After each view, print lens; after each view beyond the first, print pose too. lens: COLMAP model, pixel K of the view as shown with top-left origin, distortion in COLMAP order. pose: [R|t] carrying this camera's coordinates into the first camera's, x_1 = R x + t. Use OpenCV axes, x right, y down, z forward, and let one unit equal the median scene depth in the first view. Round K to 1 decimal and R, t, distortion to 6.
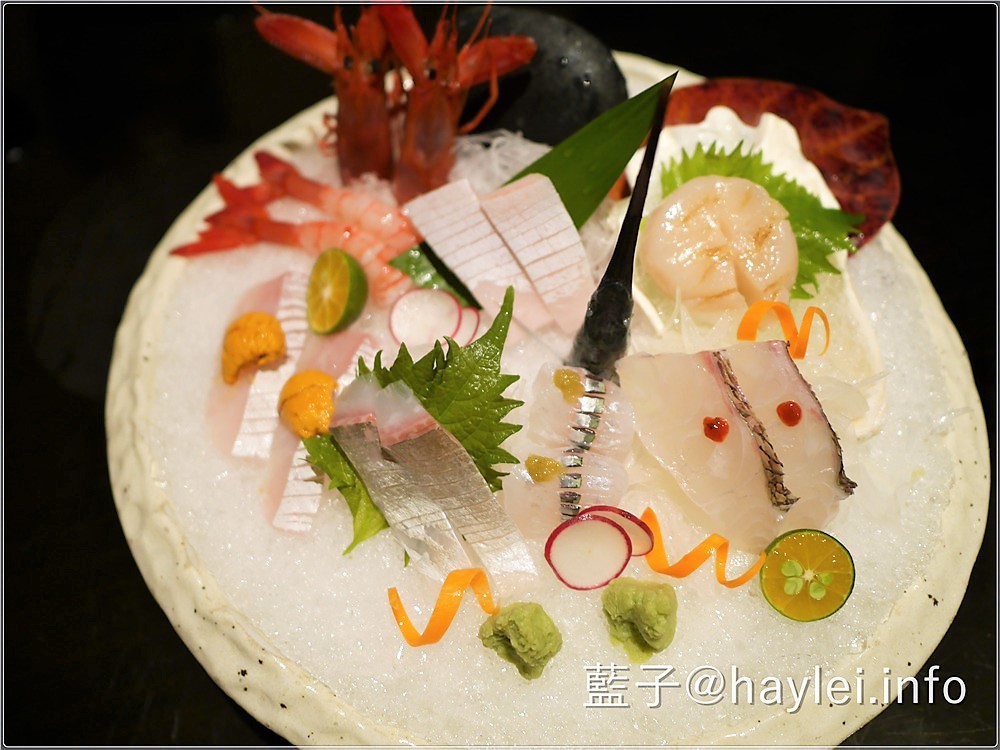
lens RADIAL K [[865.8, 0, 500.0], [0, 865.8, 375.0], [0, 0, 1]] dist [0.005889, 0.001502]
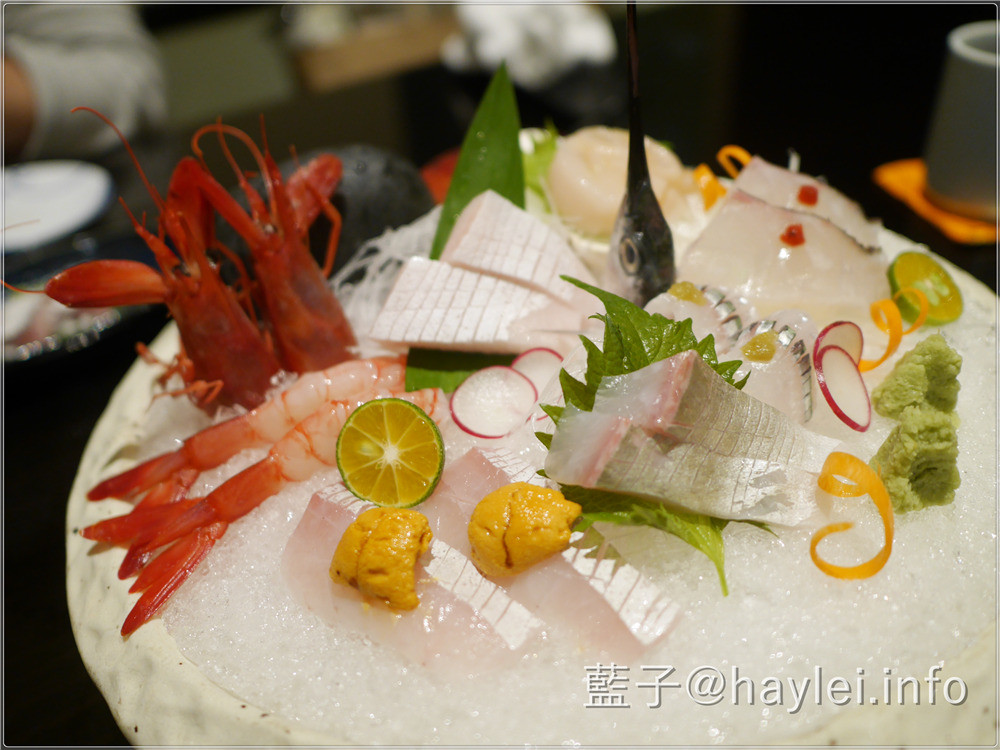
lens RADIAL K [[865.8, 0, 500.0], [0, 865.8, 375.0], [0, 0, 1]] dist [0.005889, 0.001502]
pose [[0.554780, -0.521633, 0.648166, -0.663708], [0.752952, 0.646208, -0.124412, 0.030001], [-0.353952, 0.557059, 0.751268, 0.392686]]
